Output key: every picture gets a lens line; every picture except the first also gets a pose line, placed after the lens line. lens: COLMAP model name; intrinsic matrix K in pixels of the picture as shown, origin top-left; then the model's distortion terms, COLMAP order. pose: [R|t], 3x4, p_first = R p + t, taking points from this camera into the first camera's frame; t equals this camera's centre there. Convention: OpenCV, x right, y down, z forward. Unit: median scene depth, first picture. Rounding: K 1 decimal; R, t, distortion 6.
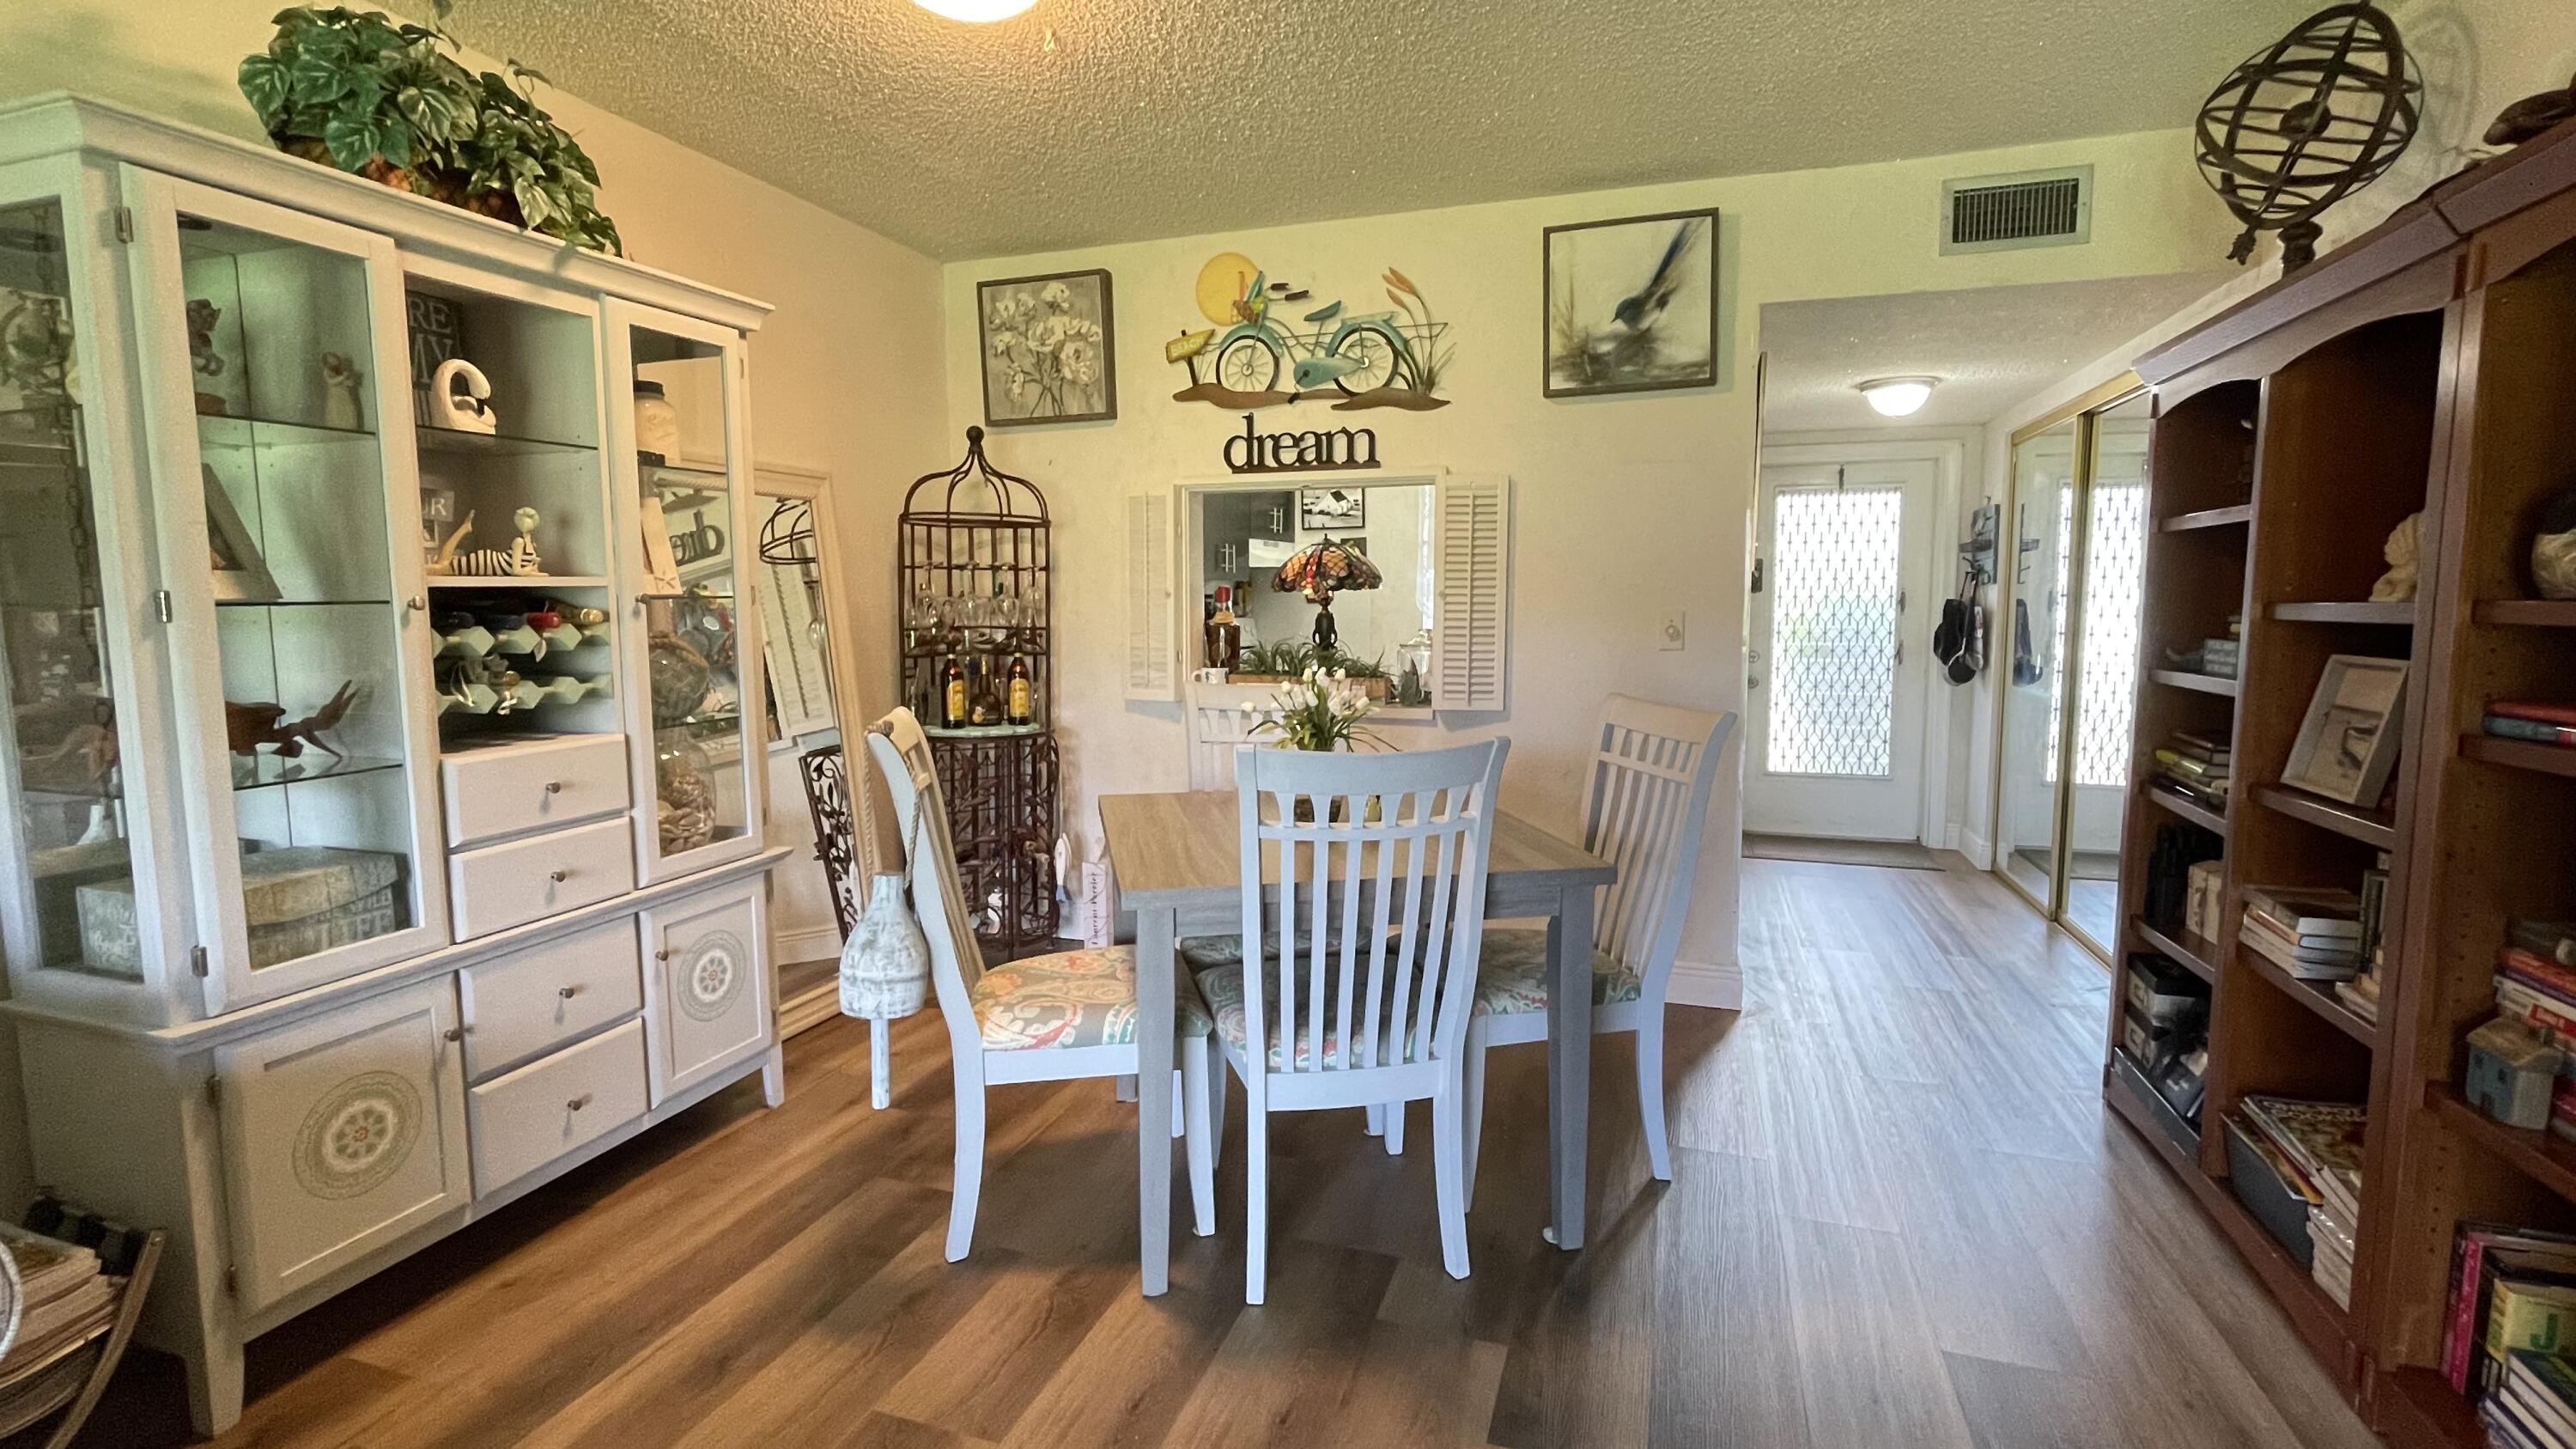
lens RADIAL K [[1167.5, 0, 1283.1], [0, 1167.5, 711.0], [0, 0, 1]] dist [-0.002824, 0.000177]
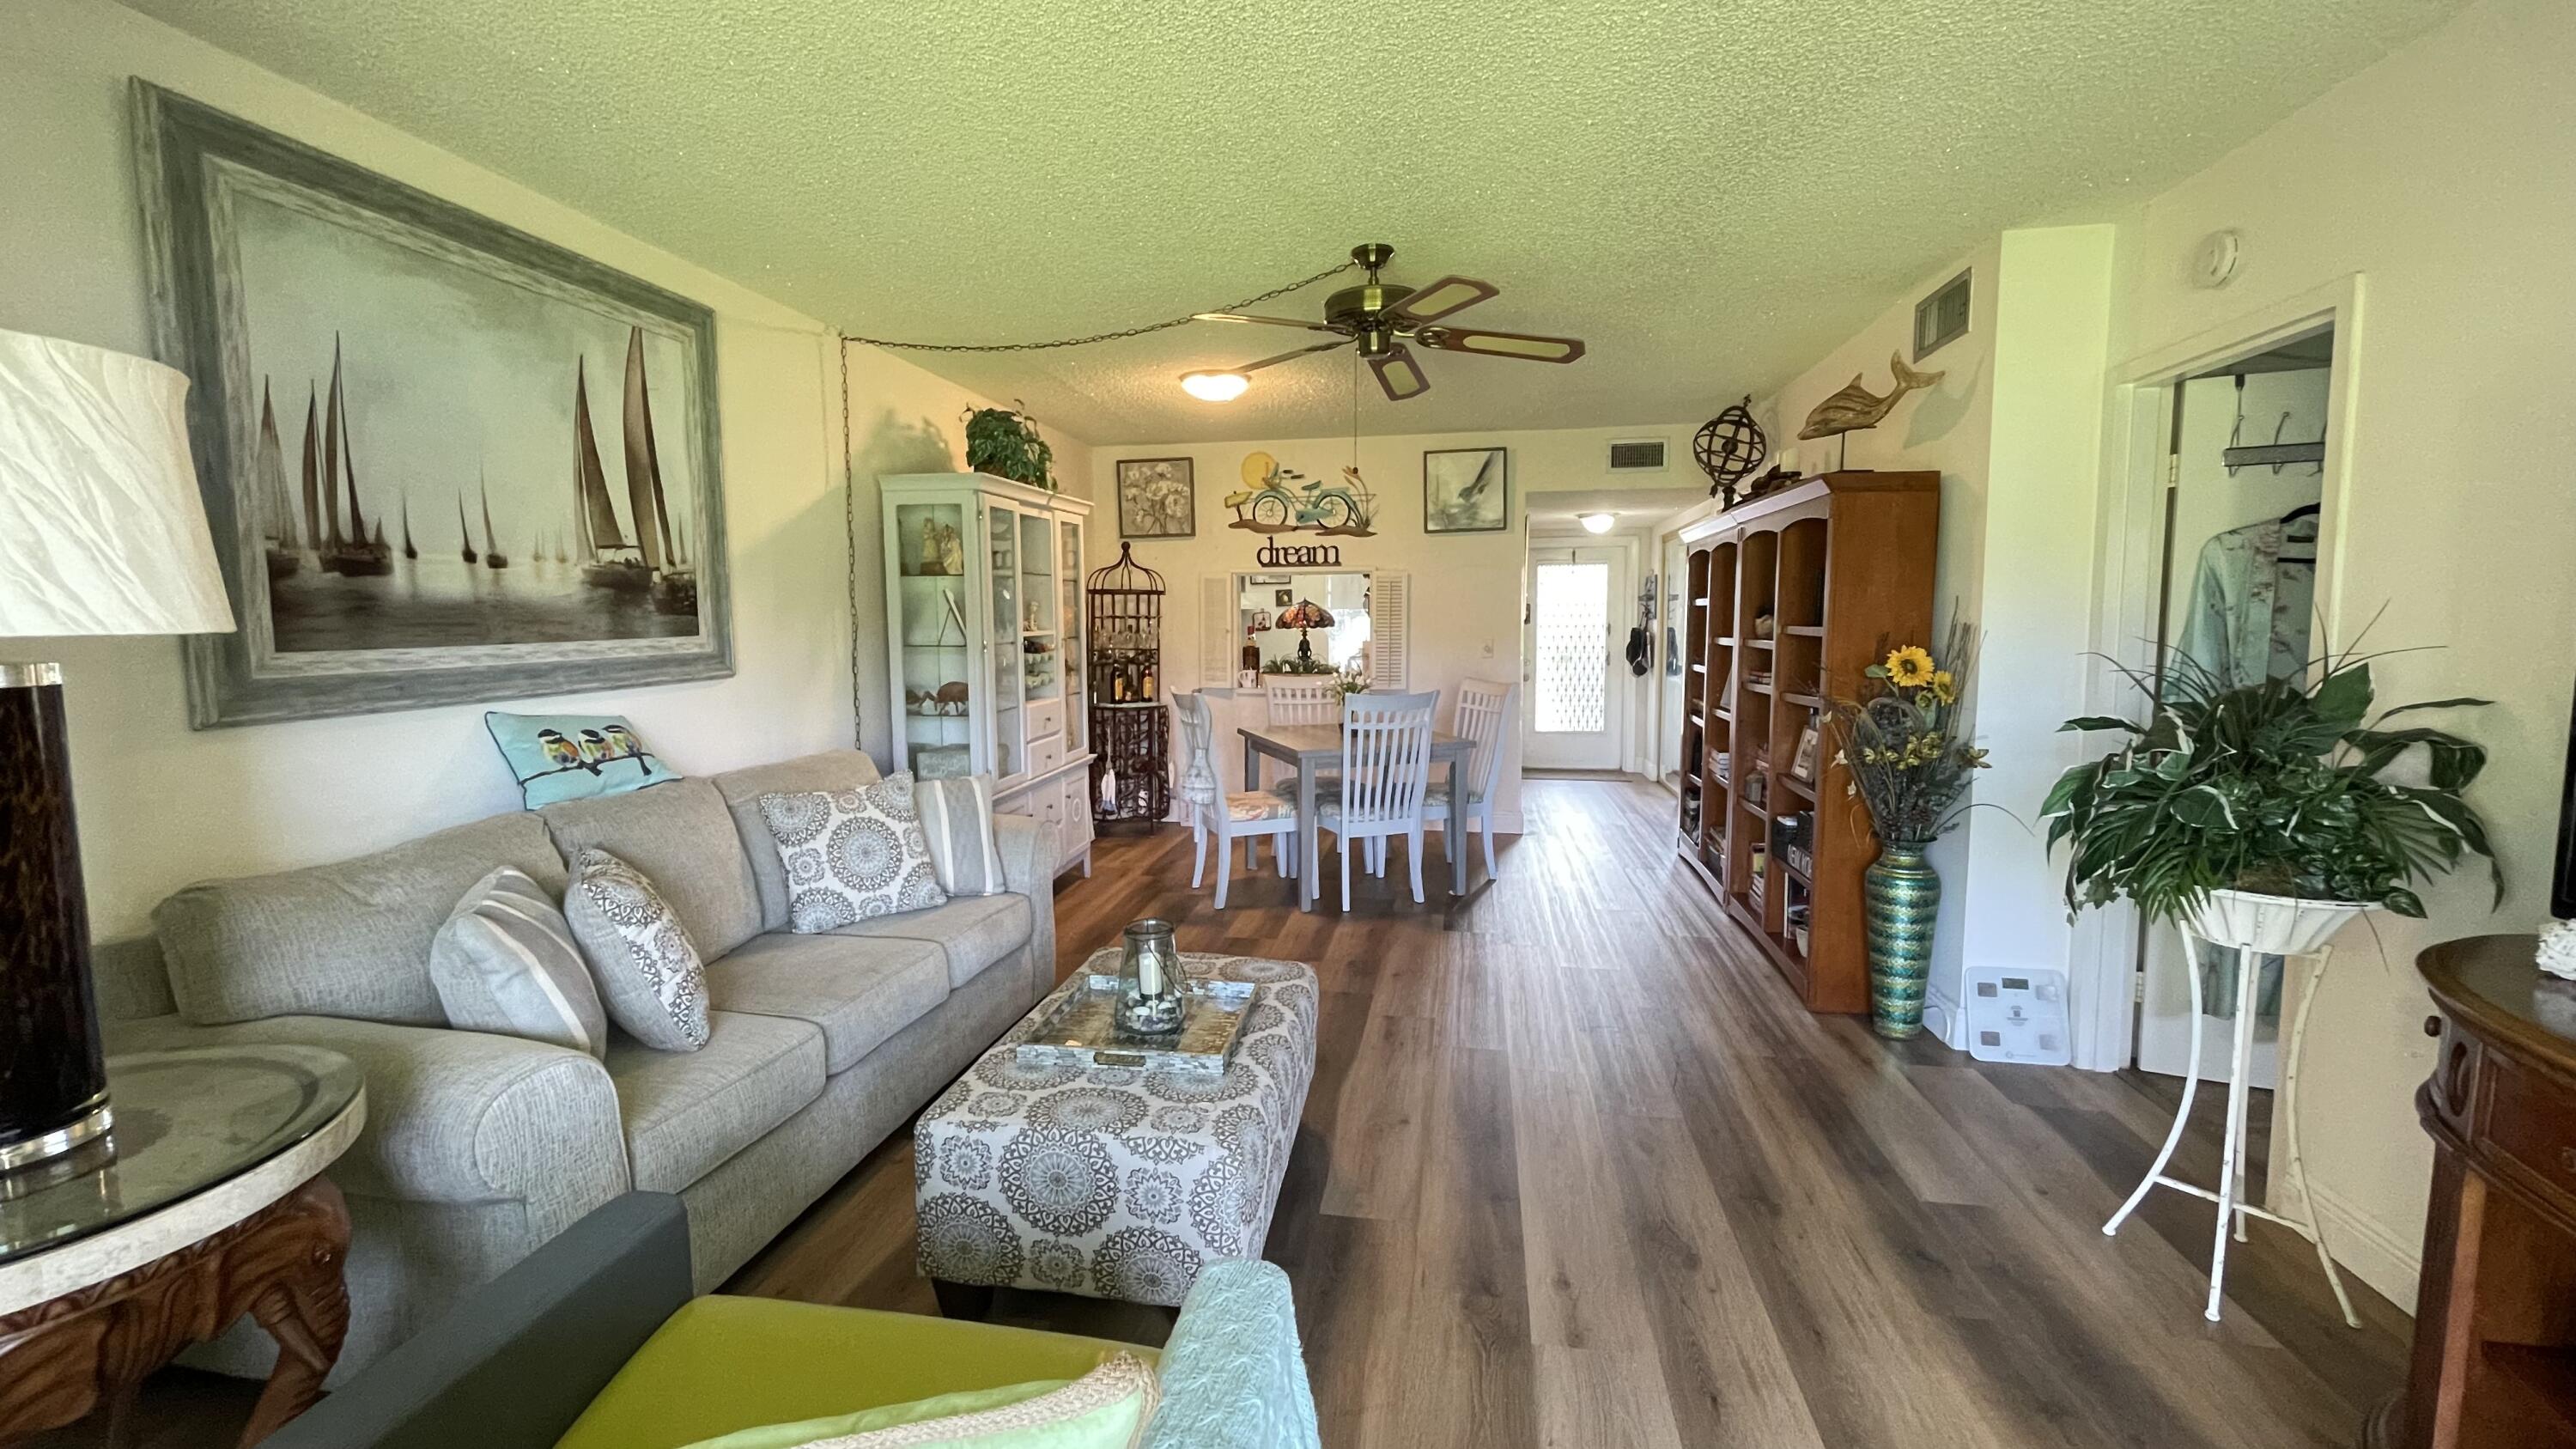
lens RADIAL K [[1045.0, 0, 1271.1], [0, 1045.0, 714.1], [0, 0, 1]] dist [-0.003268, 0.002979]
pose [[0.989828, -0.017198, 0.141226, -0.443951], [0.017669, 0.999842, -0.002078, 0.063234], [-0.141167, 0.004552, 0.989975, -1.108300]]
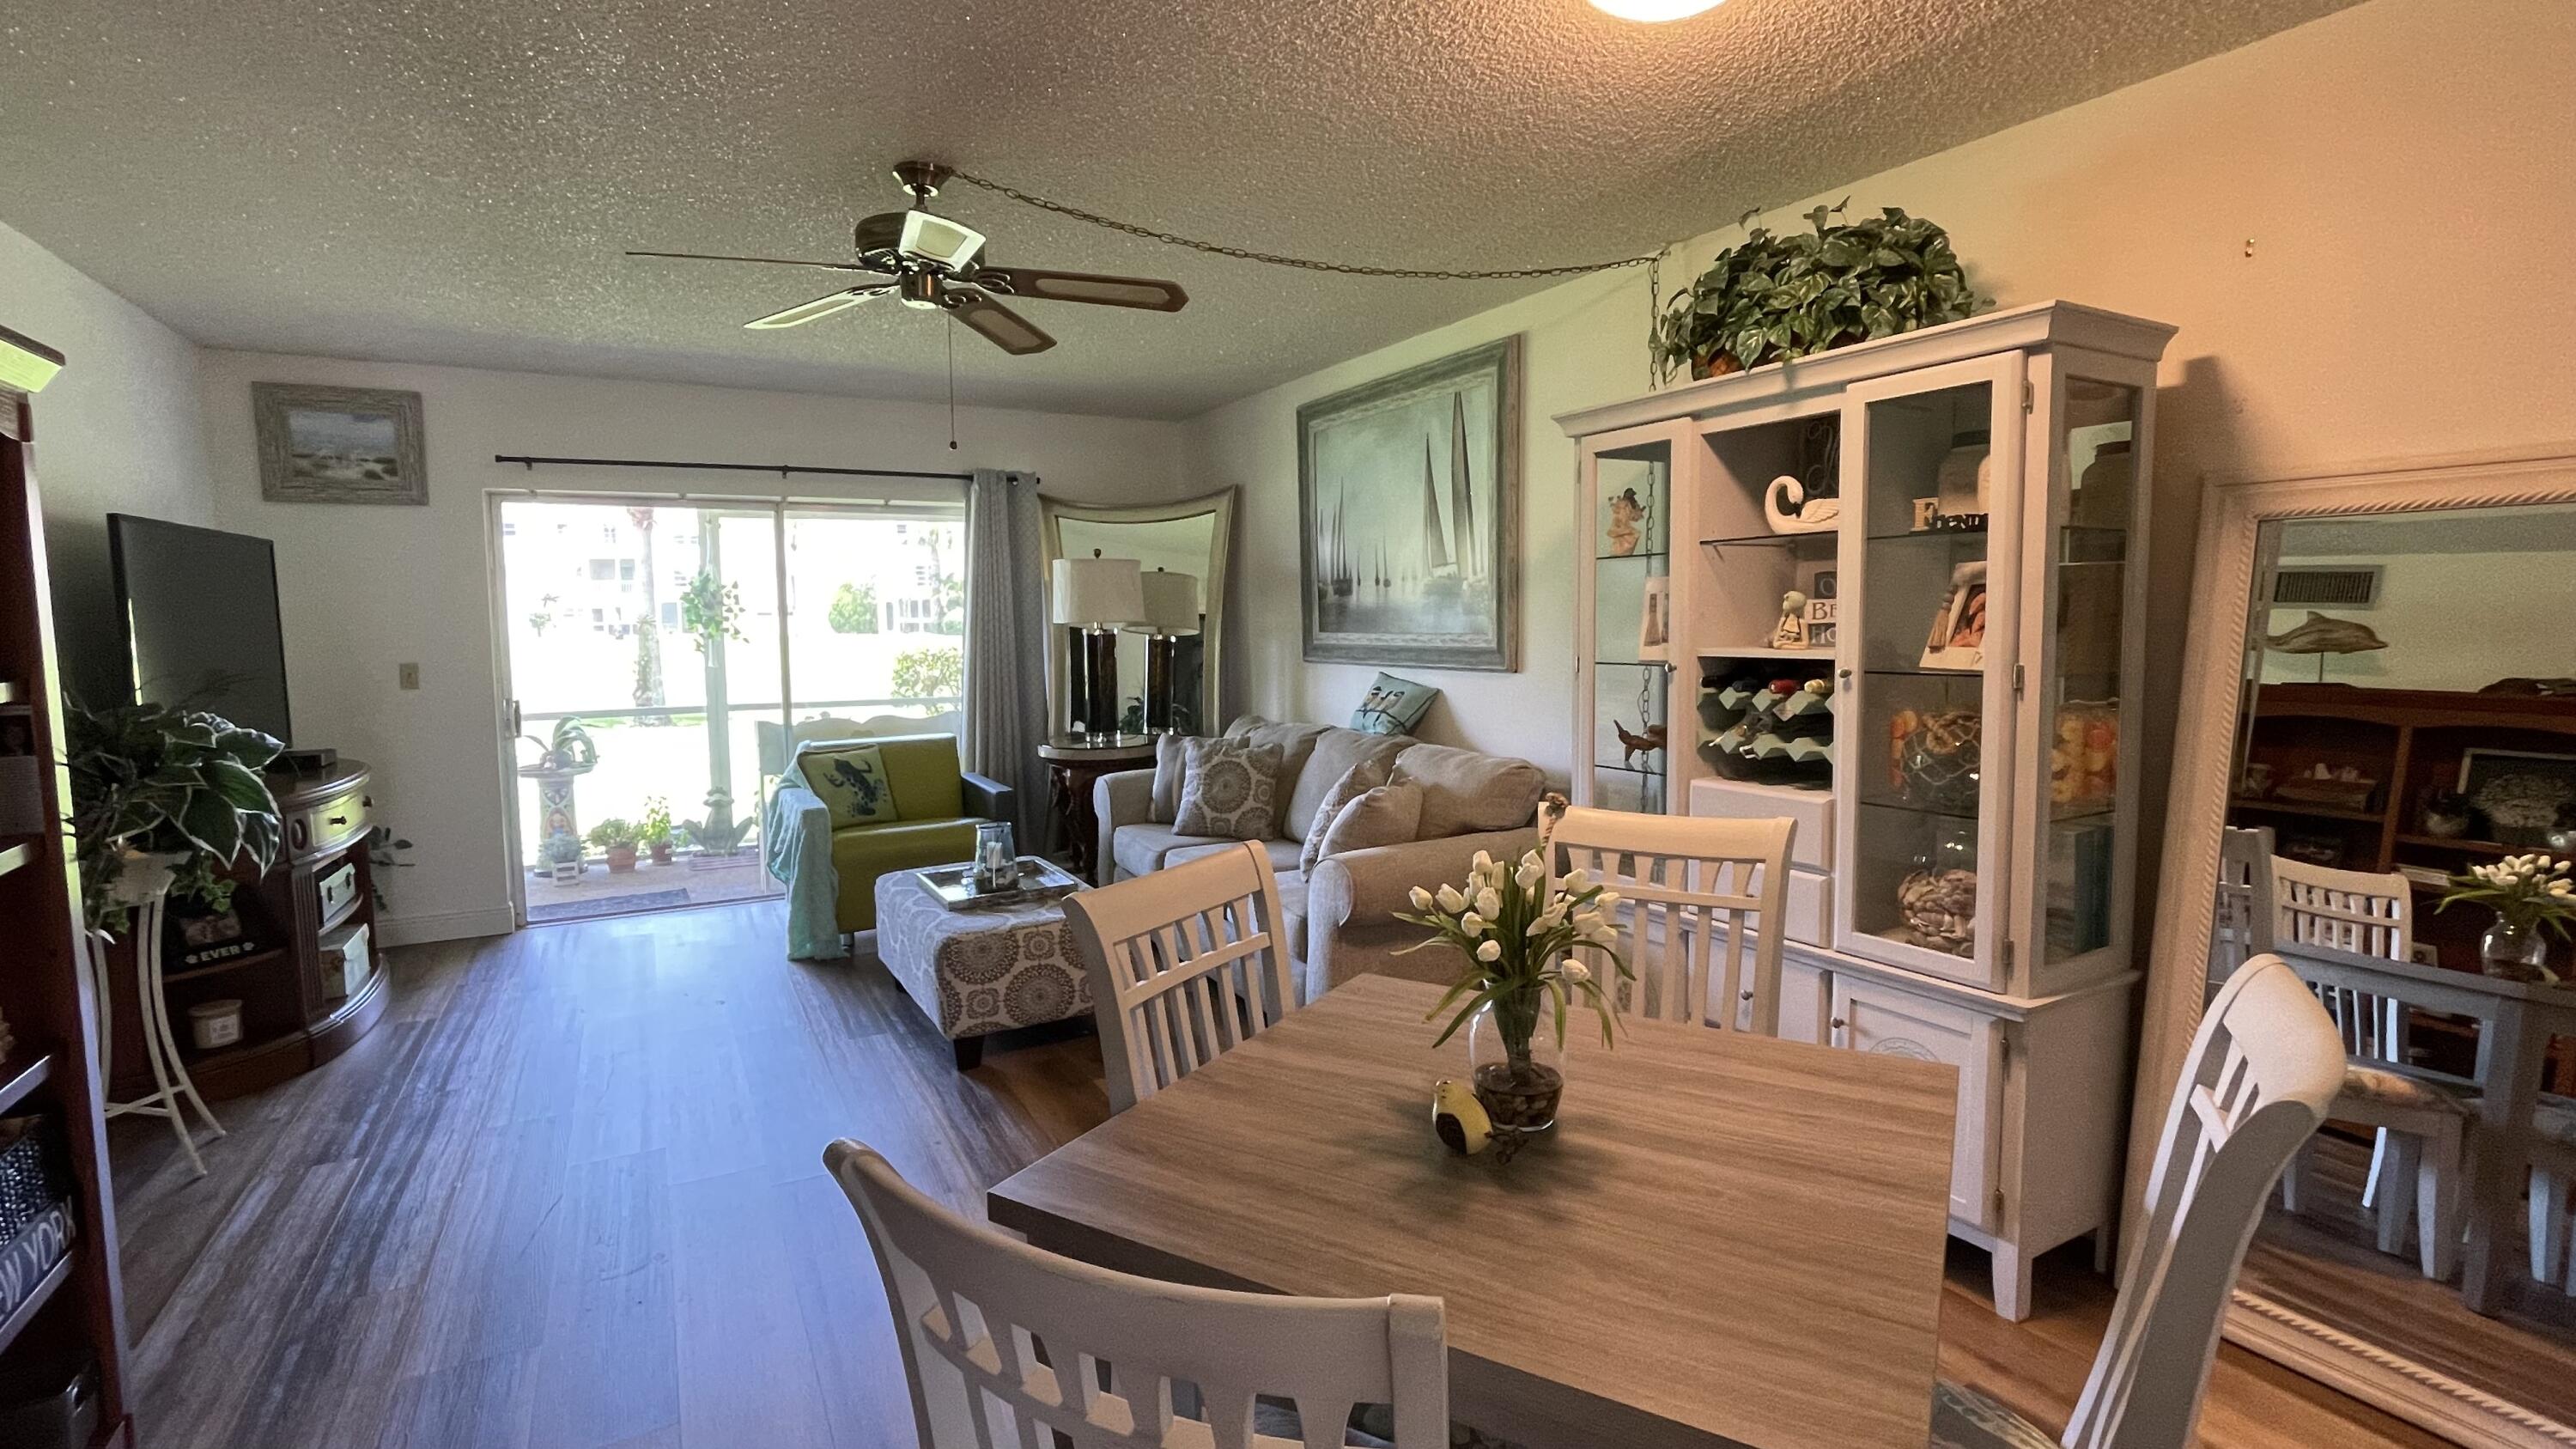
lens RADIAL K [[1167.5, 0, 1283.1], [0, 1167.5, 711.0], [0, 0, 1]] dist [-0.002824, 0.000177]
pose [[-0.672620, 0.066701, -0.736976, 0.546292], [-0.065343, 0.986685, 0.148939, -0.185871], [0.737098, 0.148335, -0.659305, 1.338353]]
